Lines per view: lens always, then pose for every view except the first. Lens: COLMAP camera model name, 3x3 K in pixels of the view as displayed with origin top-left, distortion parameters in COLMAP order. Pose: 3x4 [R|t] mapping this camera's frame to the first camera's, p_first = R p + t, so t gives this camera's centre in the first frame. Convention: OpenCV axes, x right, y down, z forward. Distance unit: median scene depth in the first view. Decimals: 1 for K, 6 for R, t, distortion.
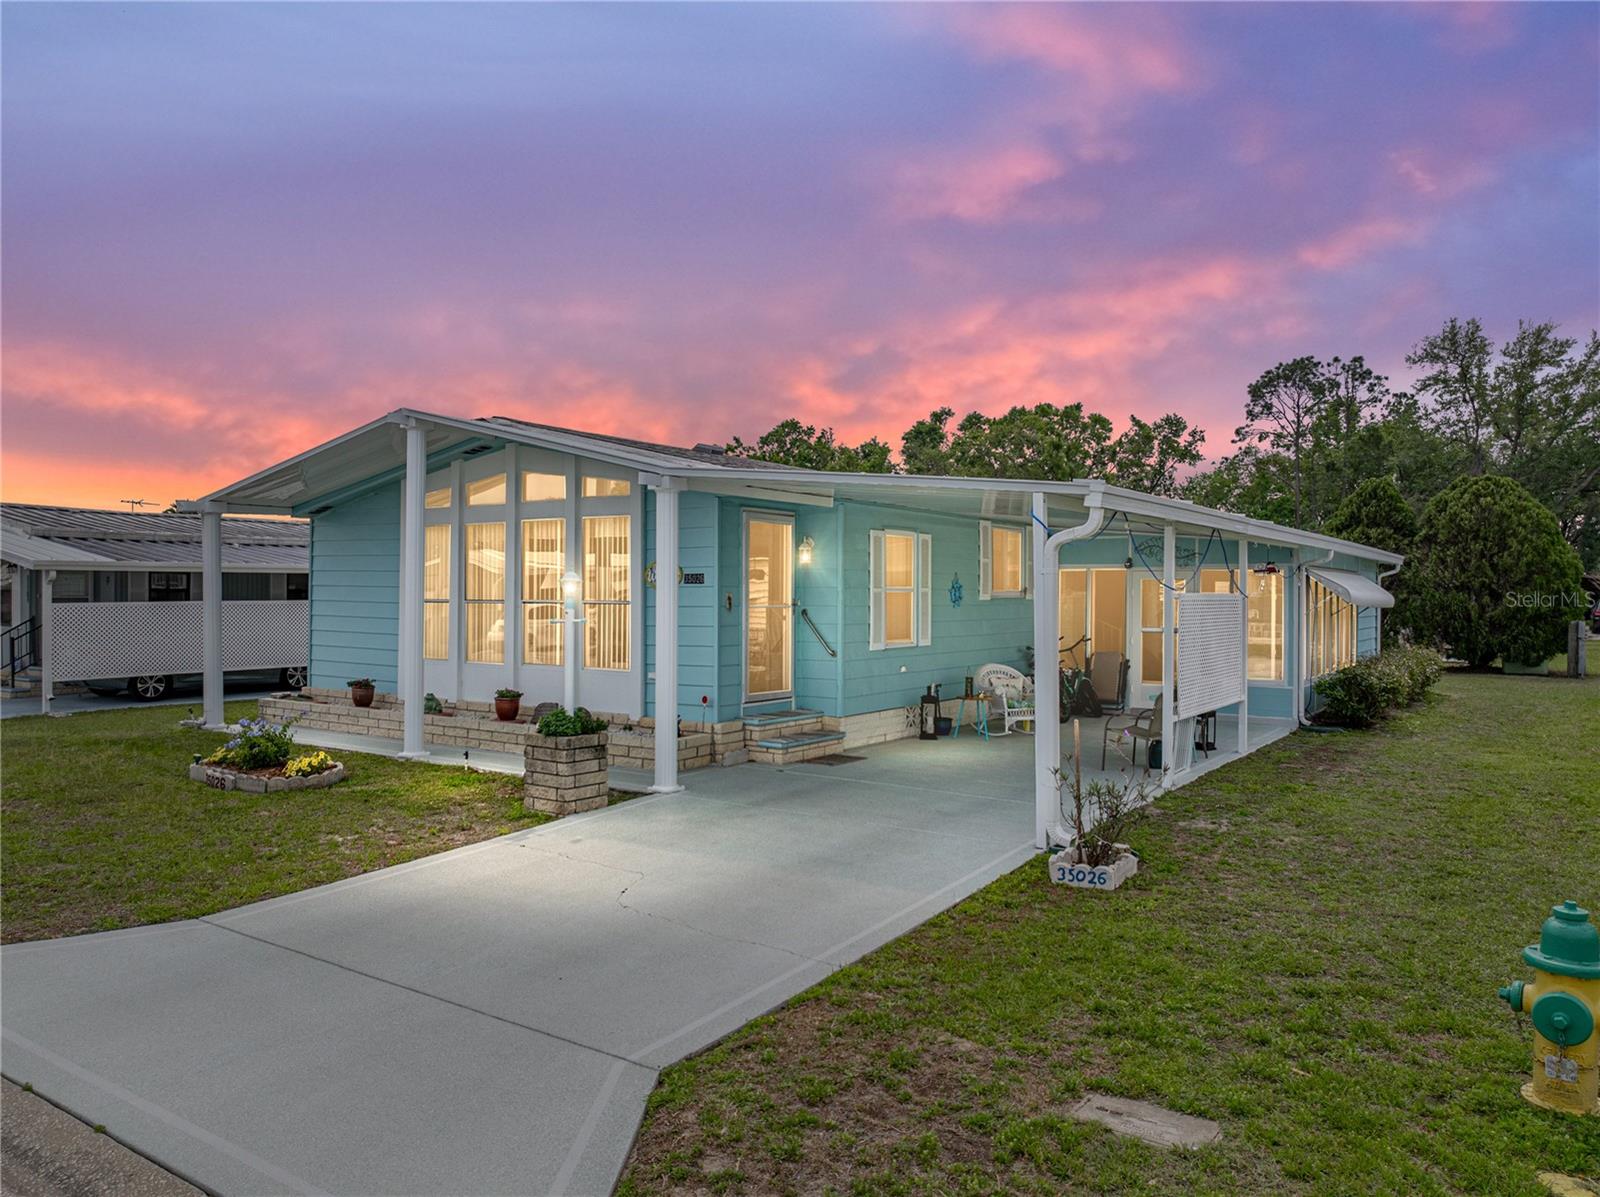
lens RADIAL K [[1138.7, 0, 800.0], [0, 1138.7, 598.5], [0, 0, 1]] dist [-0.023158, 0.003048]
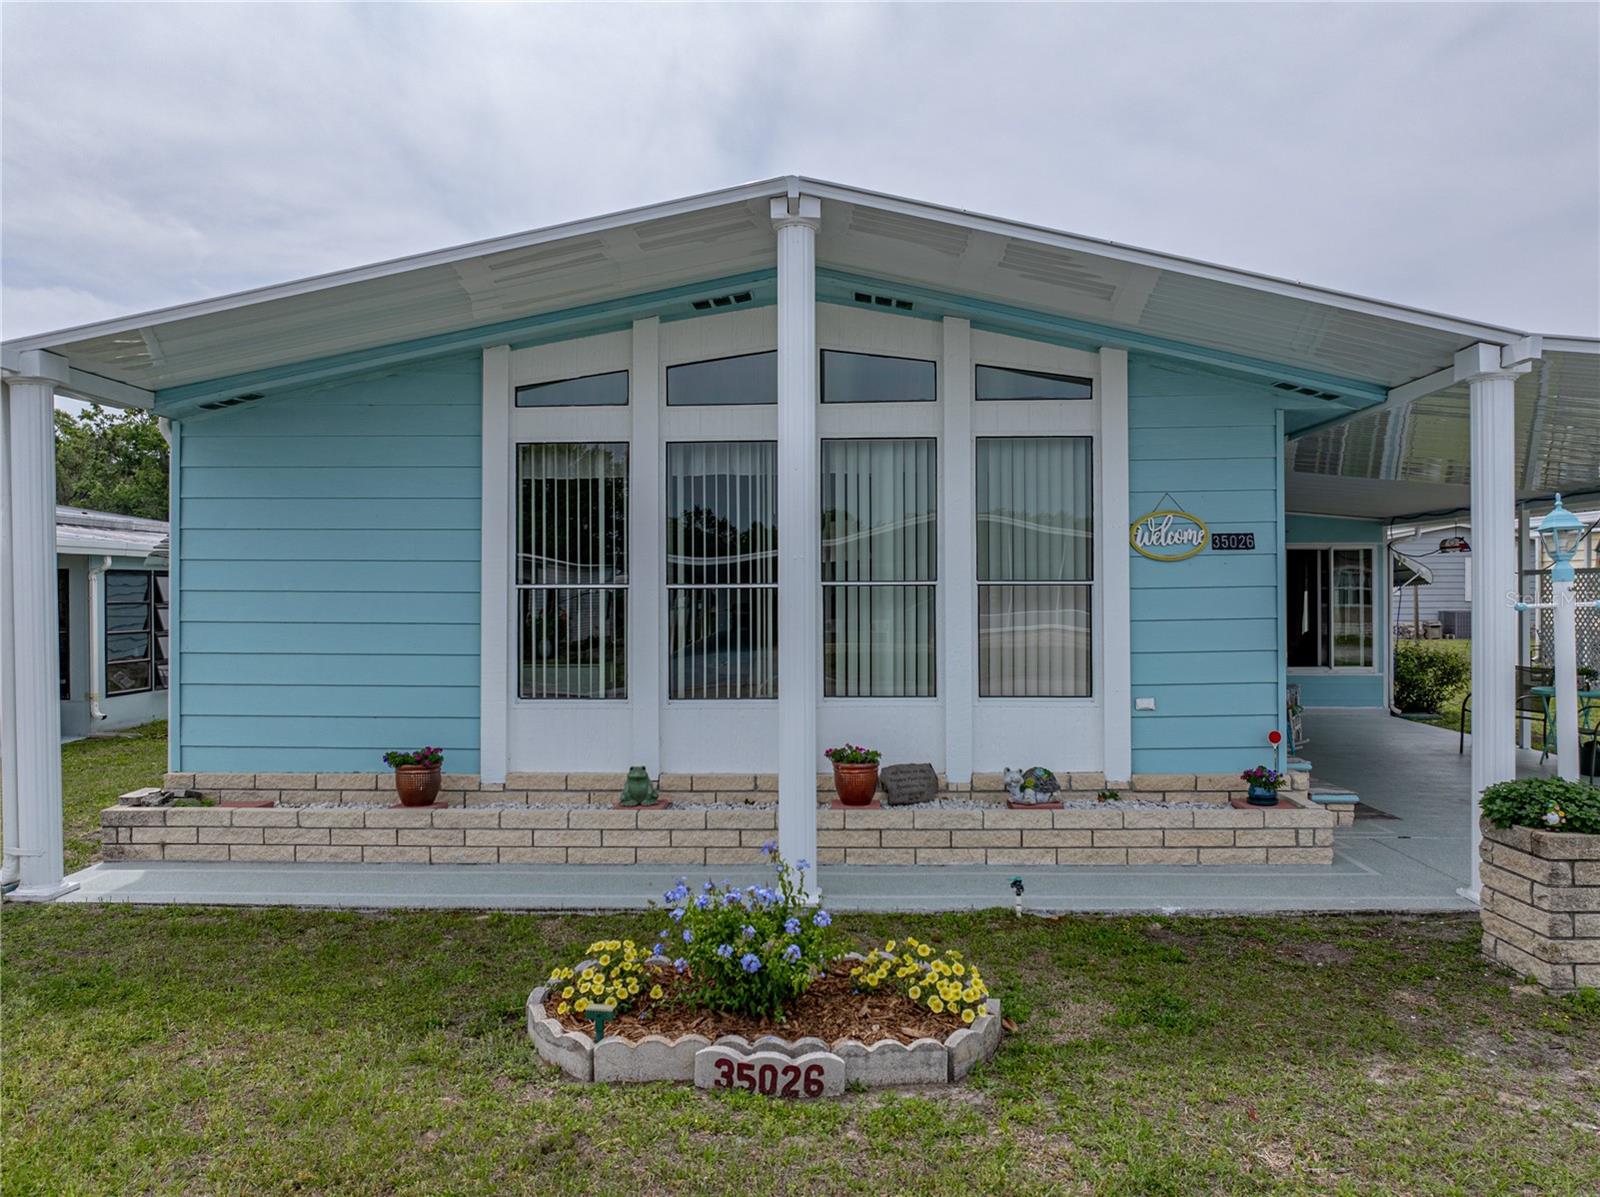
lens RADIAL K [[1125.3, 0, 800.0], [0, 1125.3, 598.5], [0, 0, 1]] dist [-0.025102, 0.000021]
pose [[0.842966, -0.012213, 0.537828, -0.085711], [0.012609, 0.999916, 0.002943, 0.001221], [-0.537819, 0.004300, 0.843050, 0.085883]]
